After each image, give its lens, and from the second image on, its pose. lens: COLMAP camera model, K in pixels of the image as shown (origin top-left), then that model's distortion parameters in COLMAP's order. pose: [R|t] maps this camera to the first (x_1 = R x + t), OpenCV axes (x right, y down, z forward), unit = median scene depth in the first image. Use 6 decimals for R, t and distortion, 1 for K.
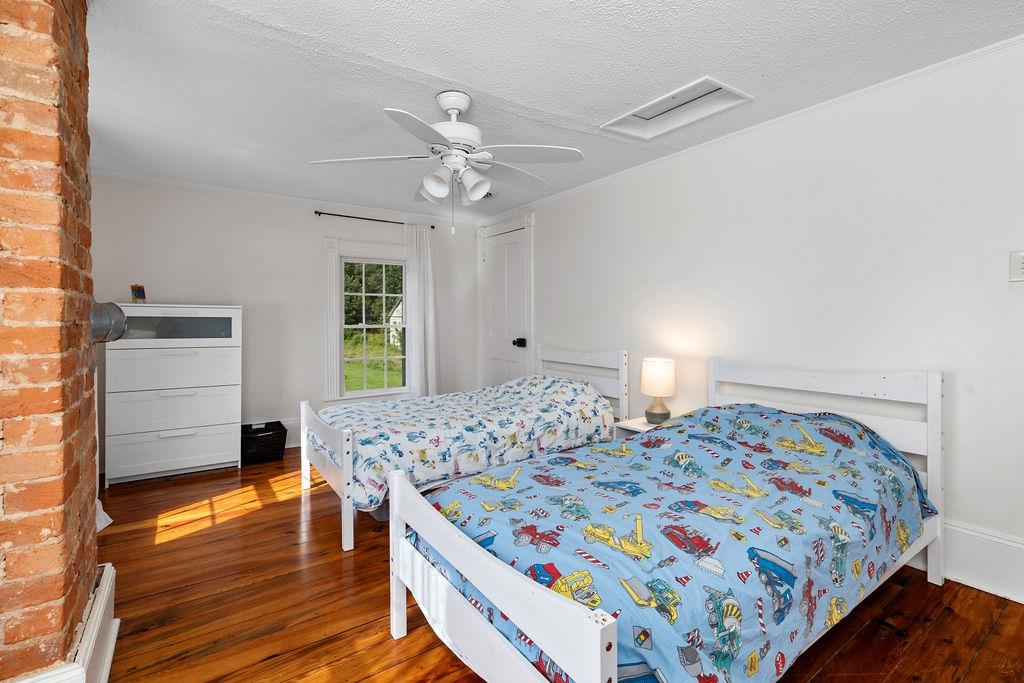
lens RADIAL K [[459.8, 0, 509.7], [0, 459.8, 338.0], [0, 0, 1]] dist [0.002564, 0.000211]
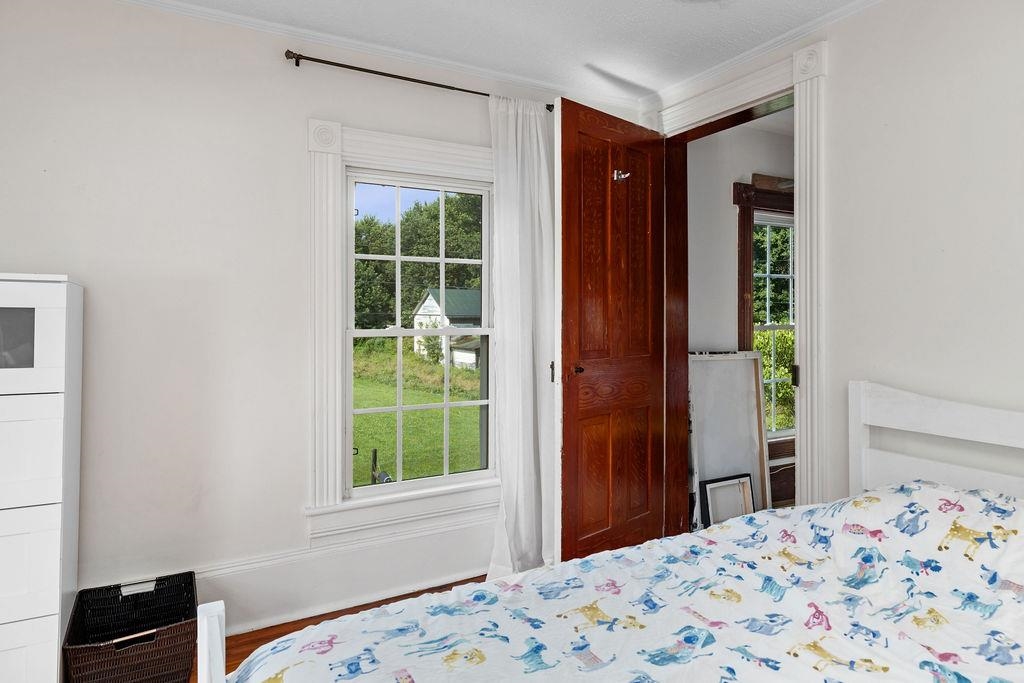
lens RADIAL K [[617.8, 0, 513.0], [0, 617.8, 334.7], [0, 0, 1]] dist [-0.004816, -0.000576]
pose [[0.995560, 0.003534, -0.094062, -0.152082], [-0.005074, 0.999857, -0.016138, -0.014290], [0.093991, 0.016544, 0.995436, 0.426063]]
